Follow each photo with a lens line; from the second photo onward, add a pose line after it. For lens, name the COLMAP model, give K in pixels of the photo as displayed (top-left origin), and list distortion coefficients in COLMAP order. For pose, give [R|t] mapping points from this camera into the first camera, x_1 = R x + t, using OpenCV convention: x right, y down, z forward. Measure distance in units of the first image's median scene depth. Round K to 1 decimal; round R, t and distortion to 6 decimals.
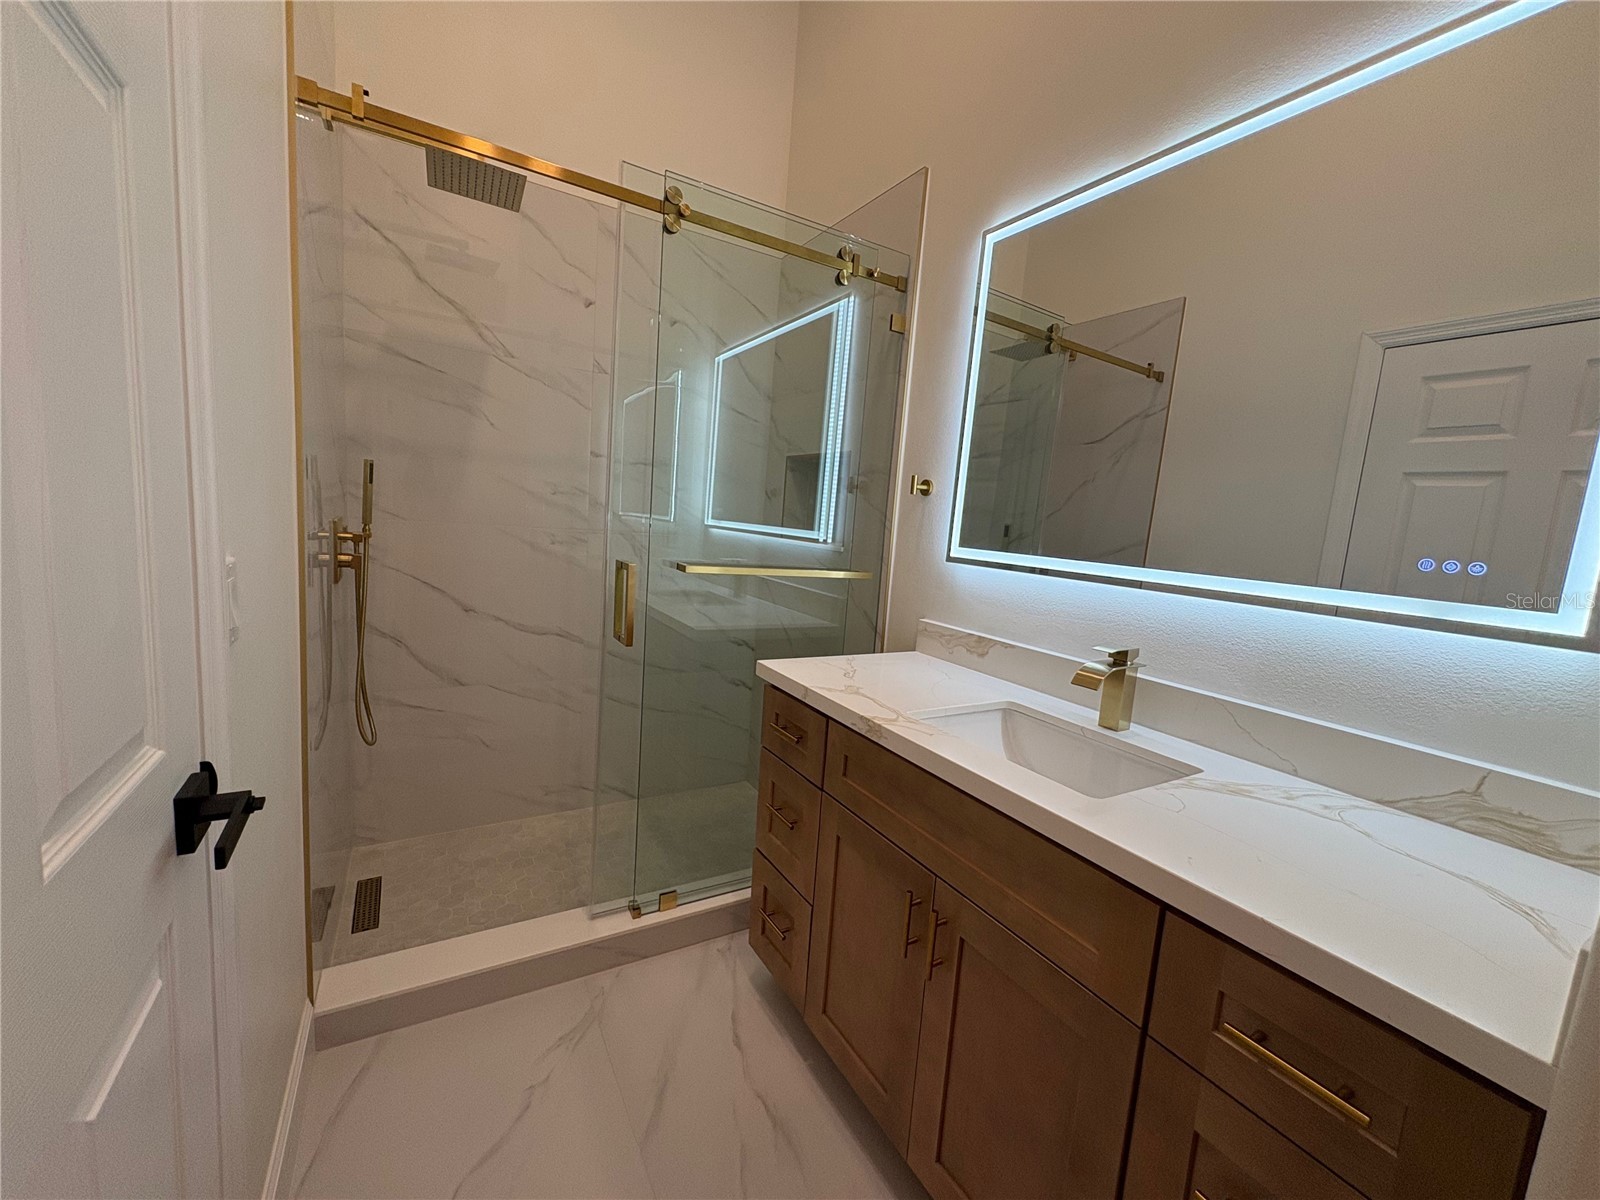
lens RADIAL K [[637.0, 0, 800.5], [0, 637.0, 597.7], [0, 0, 1]] dist [0.000985, 0.000086]
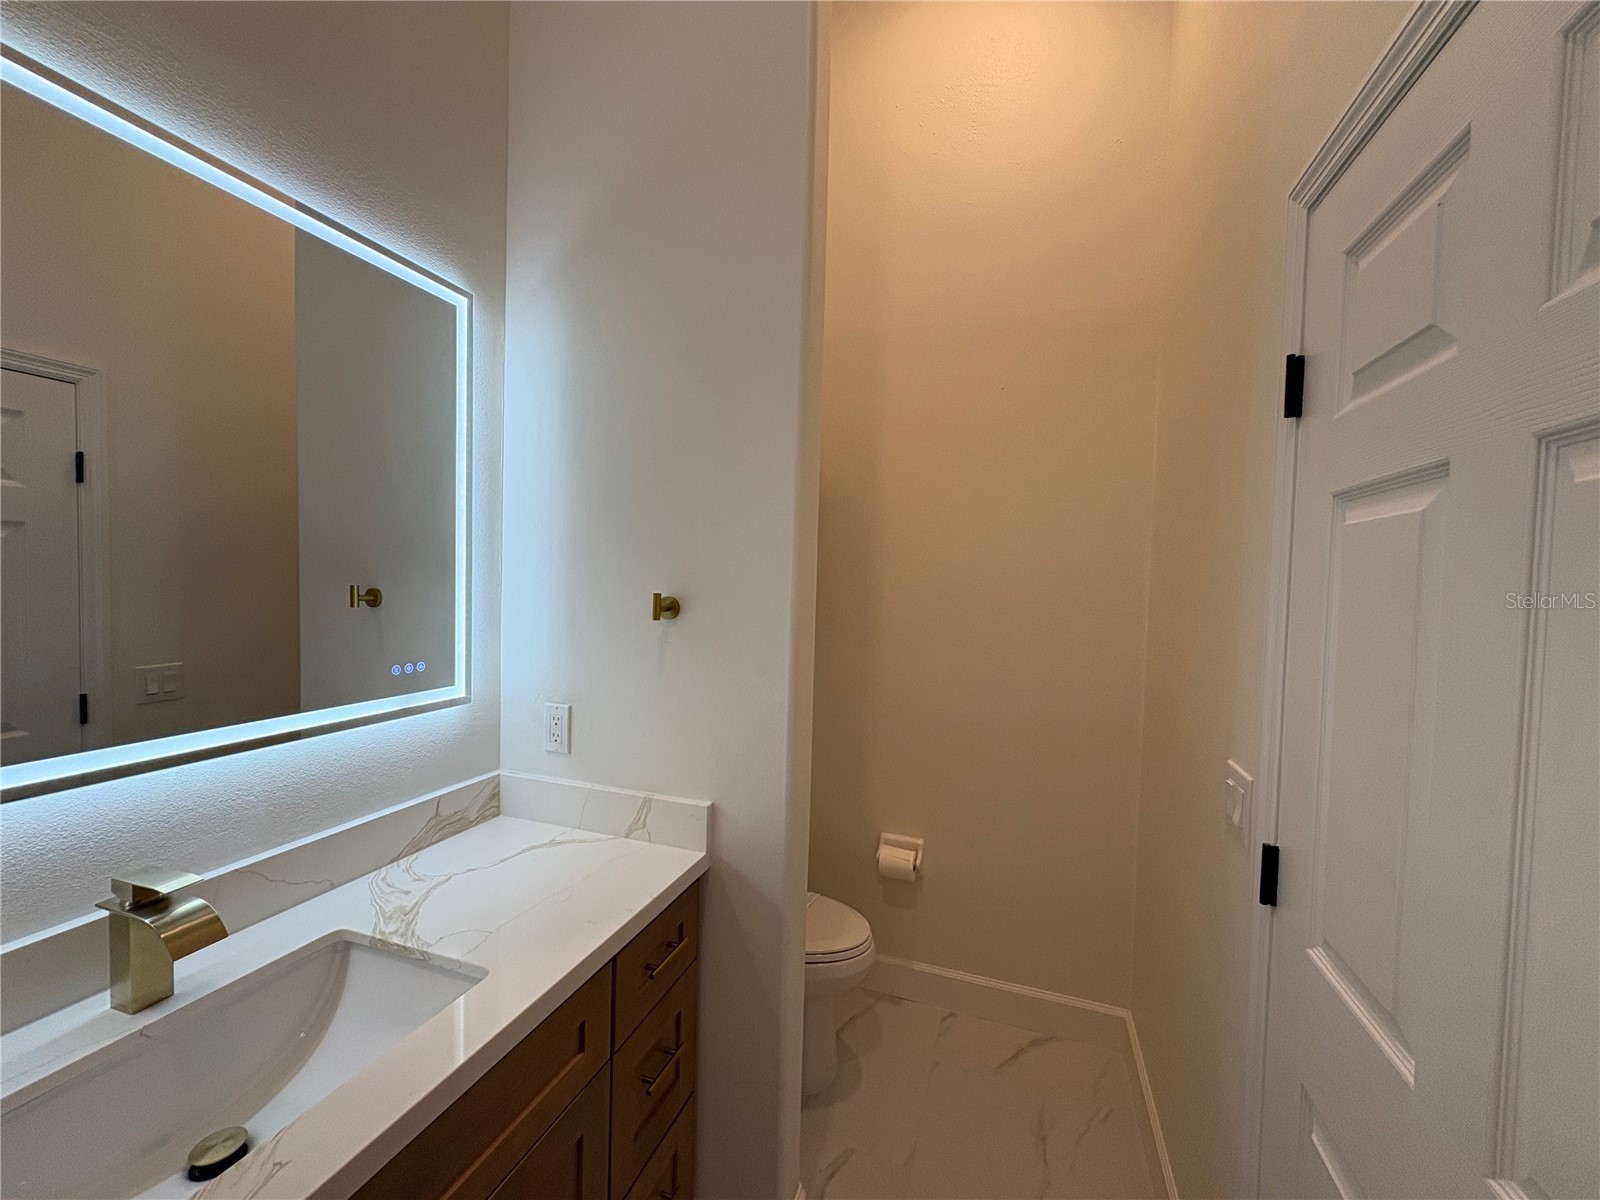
lens RADIAL K [[637.0, 0, 800.5], [0, 637.0, 597.7], [0, 0, 1]] dist [0.000985, 0.000086]
pose [[-0.637182, -0.126723, 0.760224, -0.245166], [0.012066, 0.984629, 0.174243, -0.200953], [-0.770619, 0.120198, -0.625859, 0.566941]]
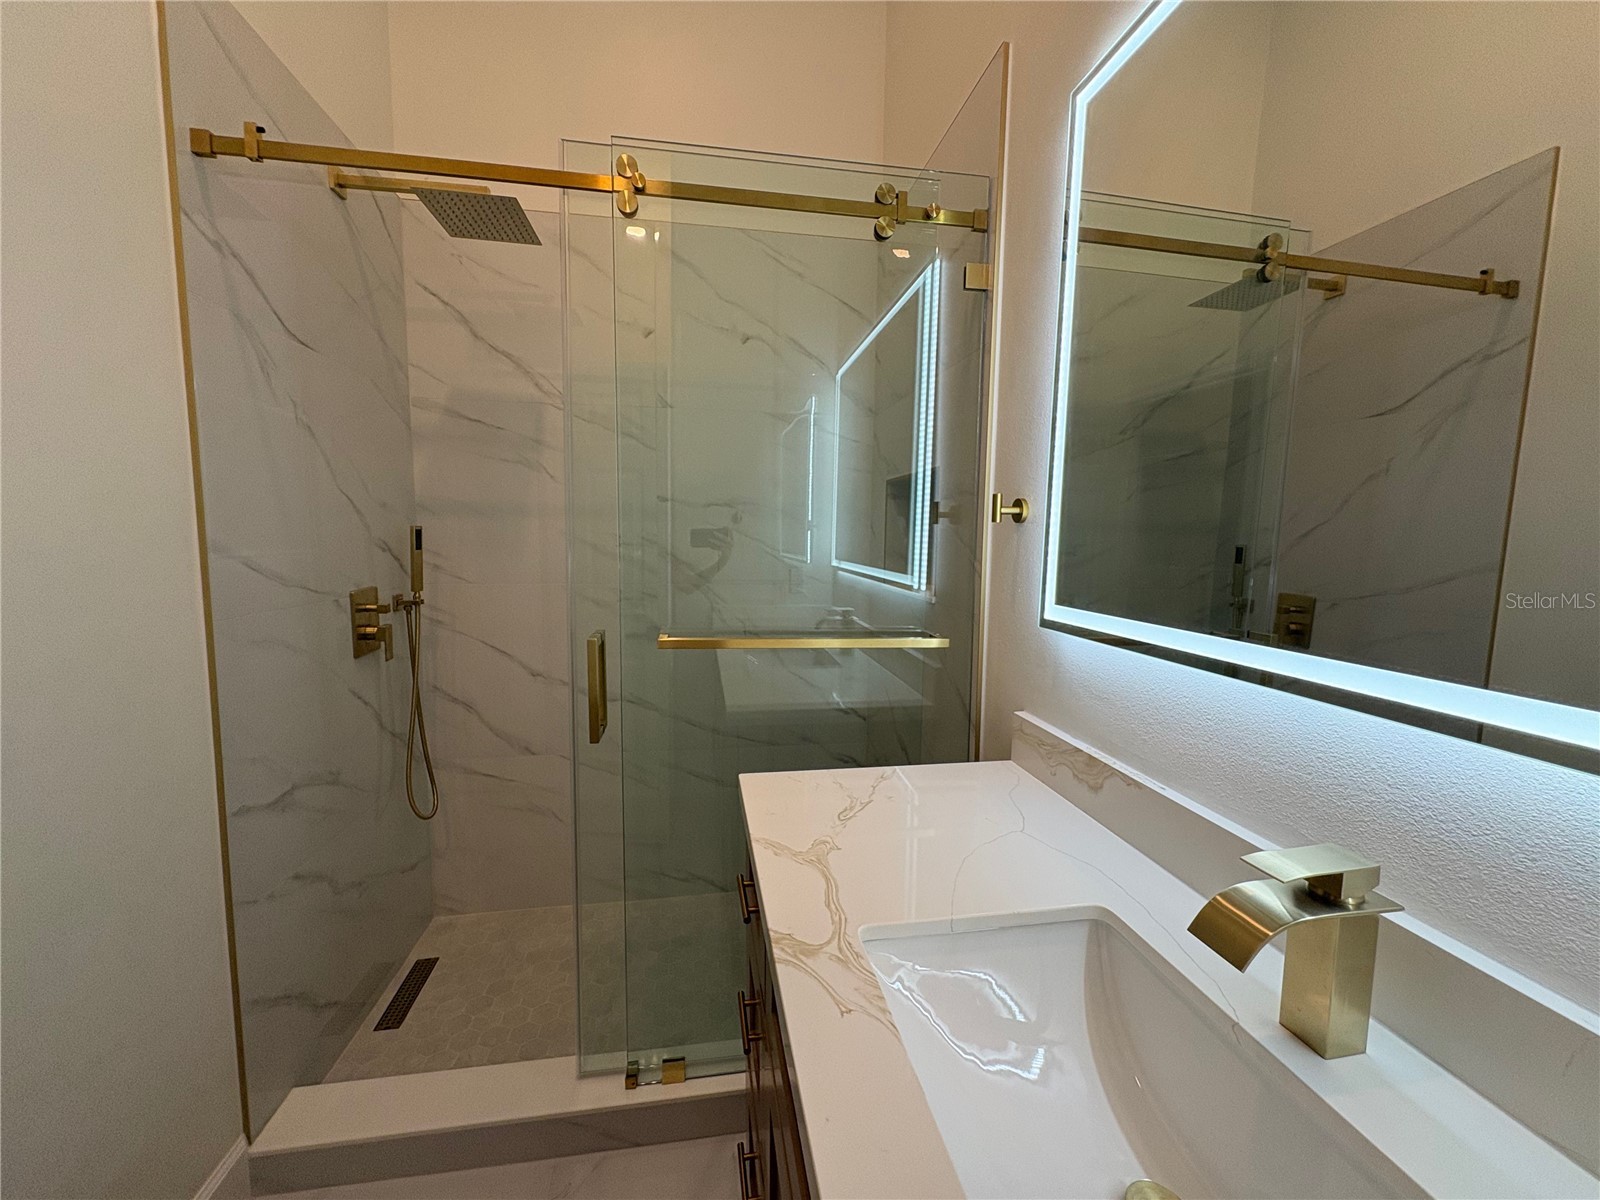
lens RADIAL K [[637.0, 0, 800.5], [0, 637.0, 597.7], [0, 0, 1]] dist [0.000985, 0.000086]
pose [[0.931732, -0.026975, -0.362144, 0.216380], [0.011083, 0.998885, -0.045890, -0.053871], [0.362978, 0.038743, 0.930992, 0.300849]]
